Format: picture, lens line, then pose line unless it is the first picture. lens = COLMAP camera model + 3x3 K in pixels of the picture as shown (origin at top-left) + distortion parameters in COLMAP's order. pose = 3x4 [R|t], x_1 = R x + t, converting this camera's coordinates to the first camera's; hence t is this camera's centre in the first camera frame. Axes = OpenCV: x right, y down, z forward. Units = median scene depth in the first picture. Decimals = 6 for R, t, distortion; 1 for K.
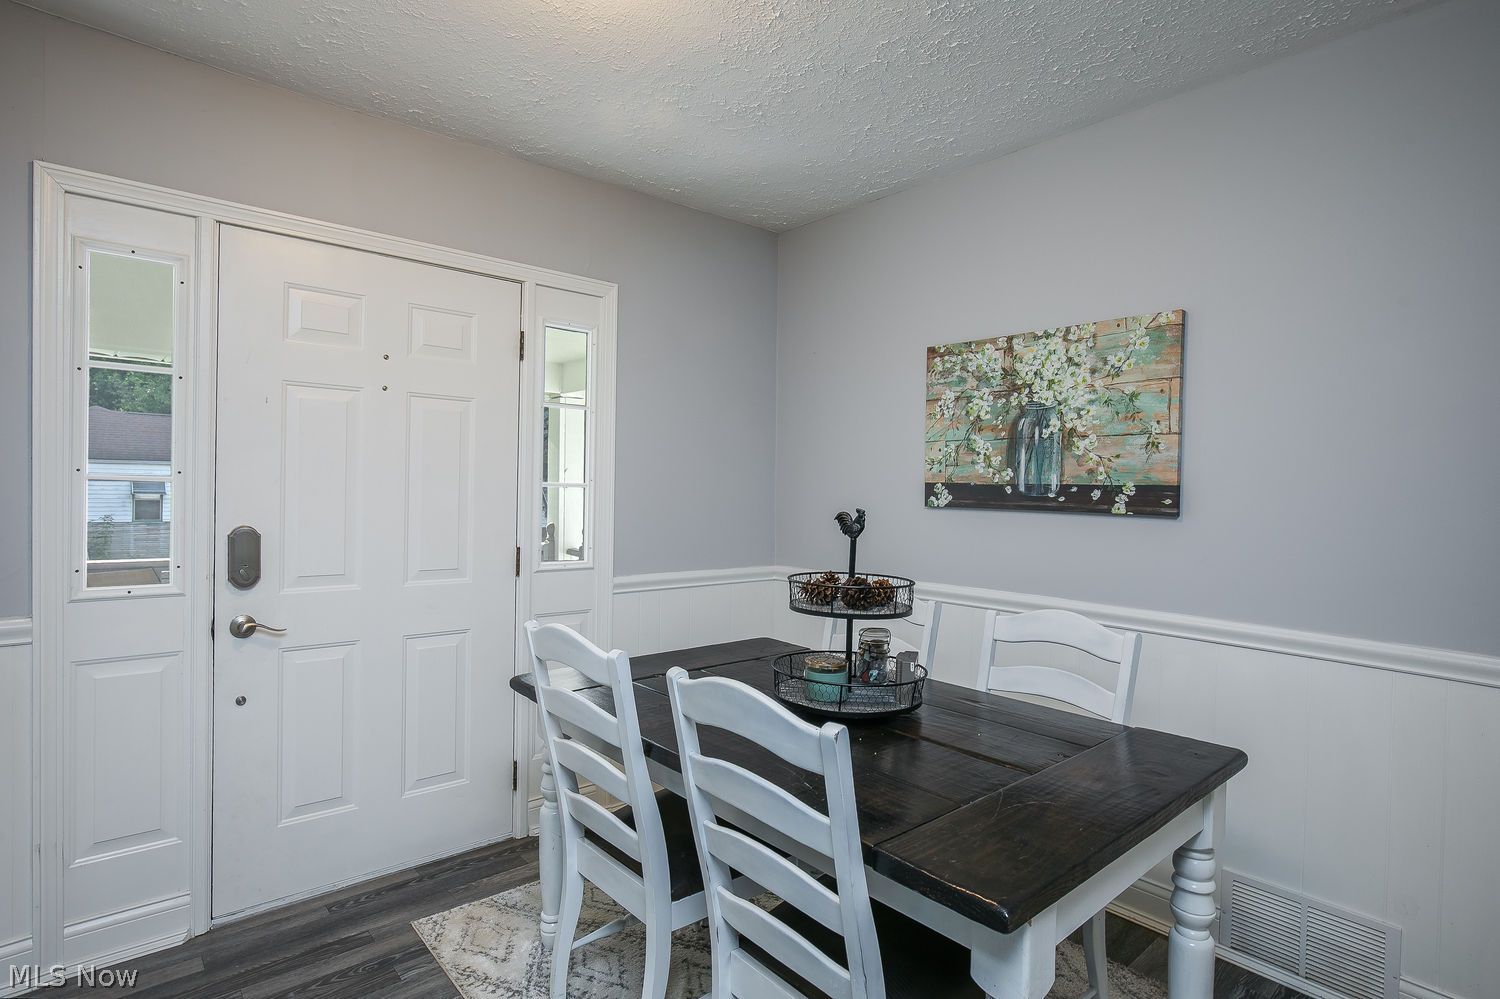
lens RADIAL K [[739.5, 0, 750.2], [0, 739.5, 499.1], [0, 0, 1]] dist [-0.007713, 0.005853]
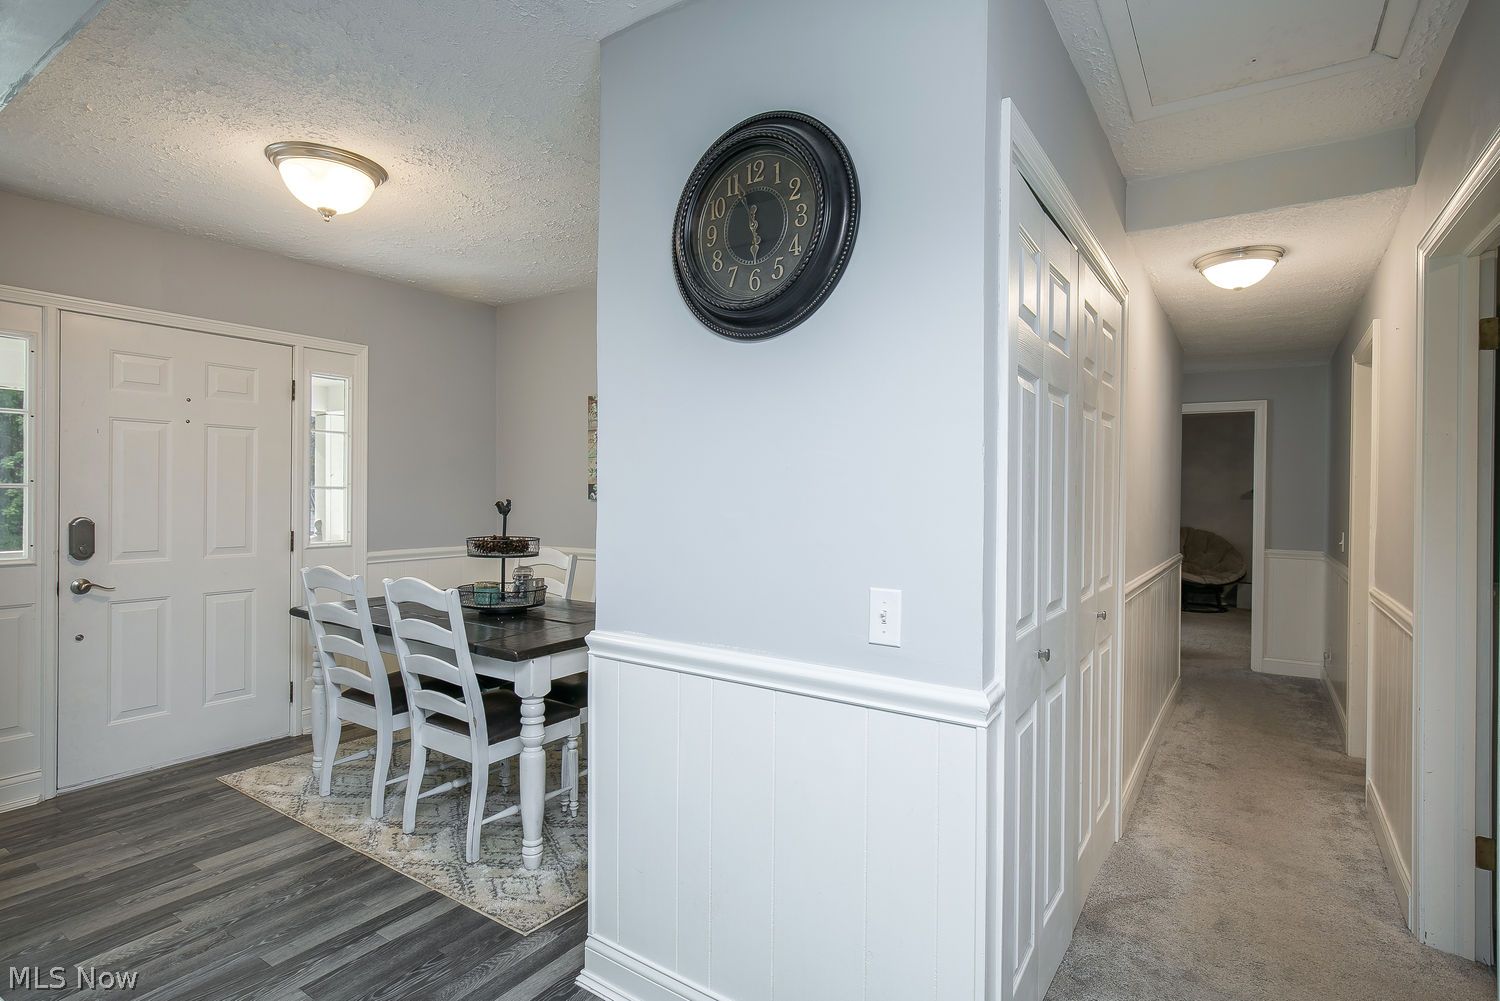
lens RADIAL K [[739.5, 0, 751.0], [0, 739.5, 496.1], [0, 0, 1]] dist [-0.007713, 0.005853]
pose [[0.965168, -0.011749, 0.261367, 0.208735], [0.012611, 0.999919, -0.001622, 0.013230], [-0.261327, 0.004861, 0.965238, -0.748368]]
